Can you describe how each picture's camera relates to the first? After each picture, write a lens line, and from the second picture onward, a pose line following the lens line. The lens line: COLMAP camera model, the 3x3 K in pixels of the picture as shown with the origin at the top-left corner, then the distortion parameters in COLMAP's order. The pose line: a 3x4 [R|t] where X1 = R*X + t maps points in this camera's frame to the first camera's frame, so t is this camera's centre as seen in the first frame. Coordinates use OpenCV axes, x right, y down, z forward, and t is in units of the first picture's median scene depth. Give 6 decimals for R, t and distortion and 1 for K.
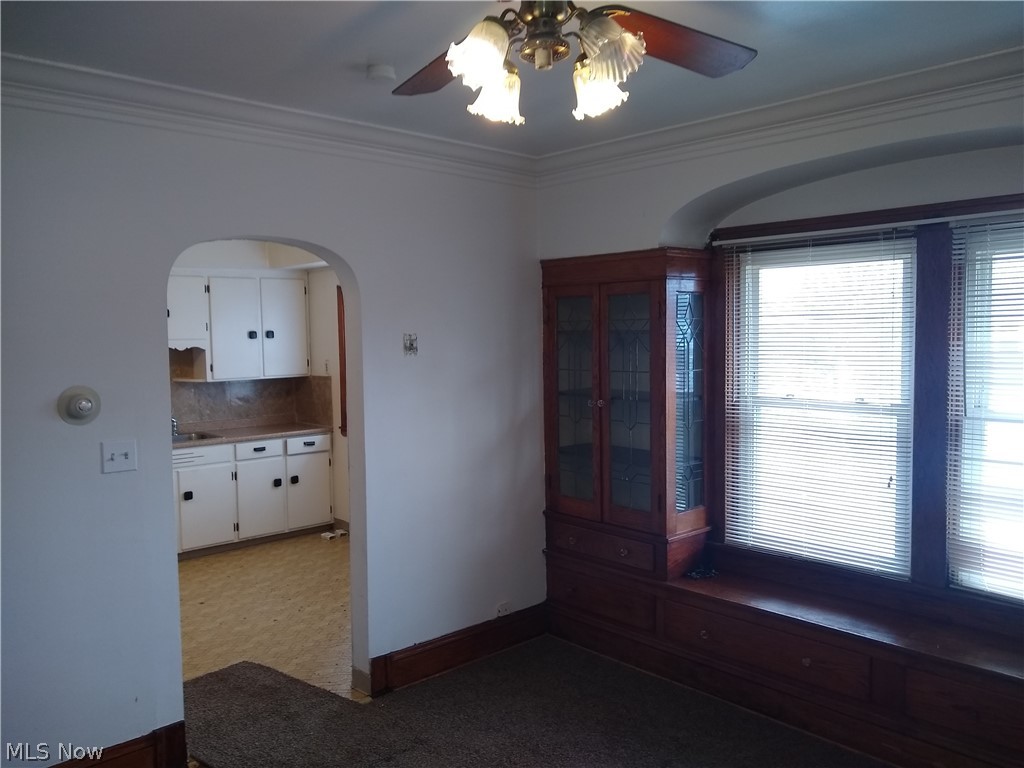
lens RADIAL K [[821.1, 0, 518.4], [0, 821.1, 387.4], [0, 0, 1]] dist [-0.002863, 0.000706]
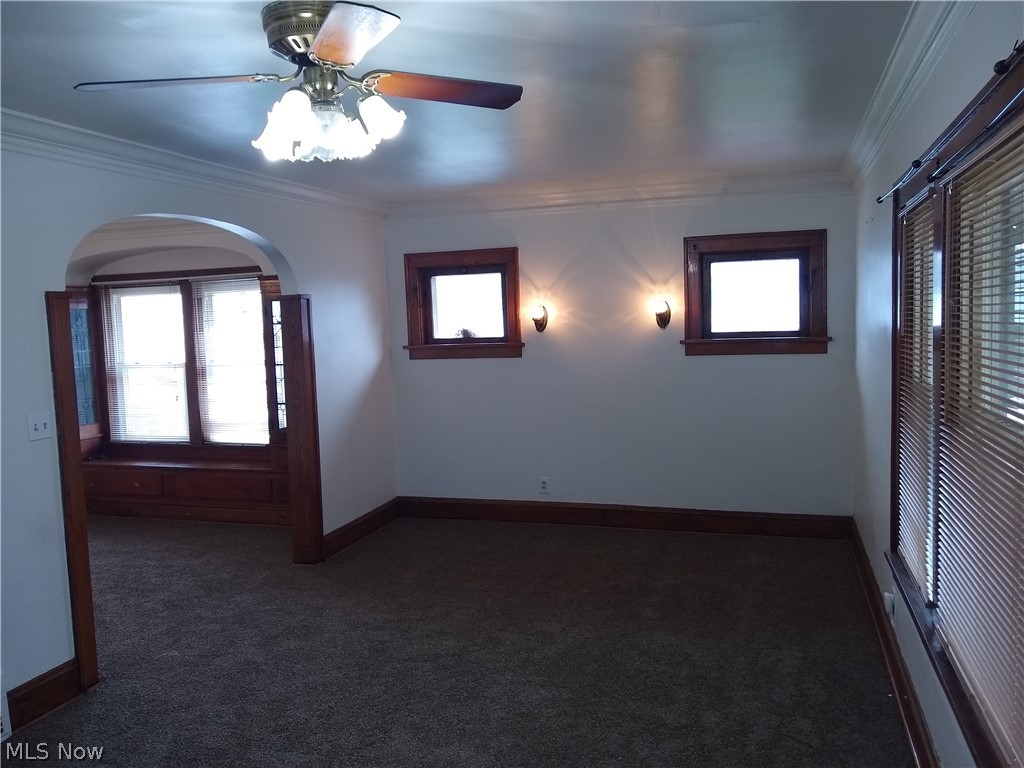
lens RADIAL K [[821.1, 0, 518.4], [0, 821.1, 387.4], [0, 0, 1]] dist [-0.002863, 0.000706]
pose [[0.879824, -0.050860, 0.472570, 0.102709], [0.049815, 0.998650, 0.014734, 0.045535], [-0.472681, 0.010578, 0.881170, -0.599941]]
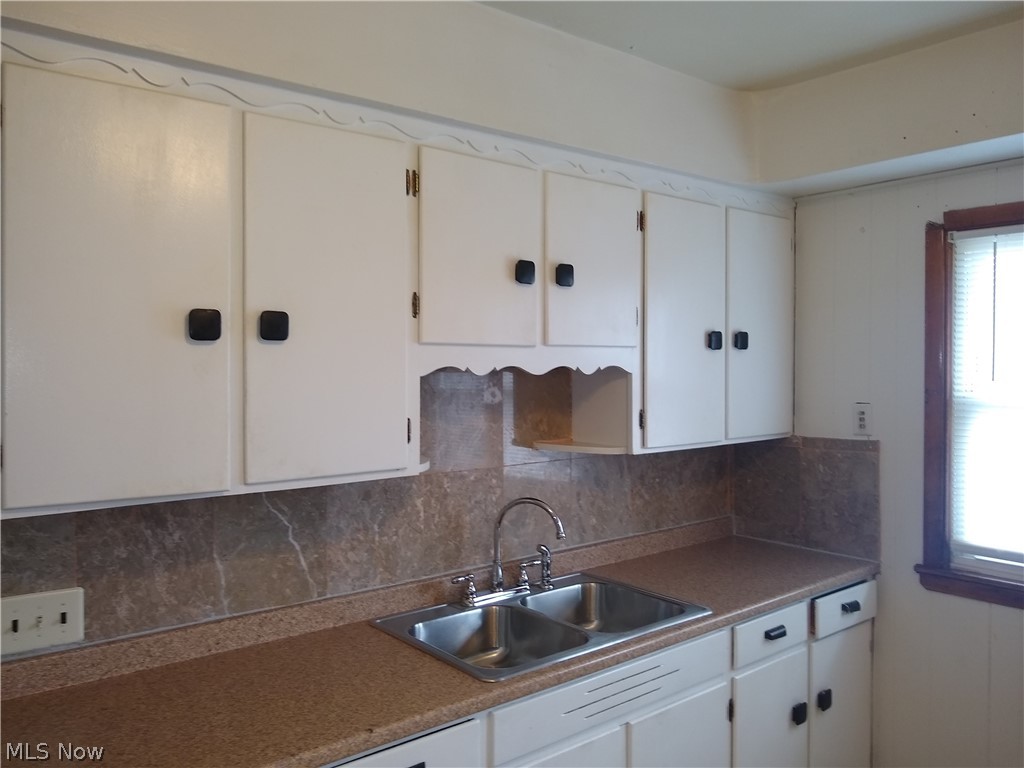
lens RADIAL K [[821.1, 0, 518.4], [0, 821.1, 387.4], [0, 0, 1]] dist [-0.002863, 0.000706]
pose [[0.997595, 0.013680, -0.067954, -0.418030], [-0.016581, 0.998967, -0.042304, -0.021944], [0.067305, 0.043328, 0.996791, 0.614020]]
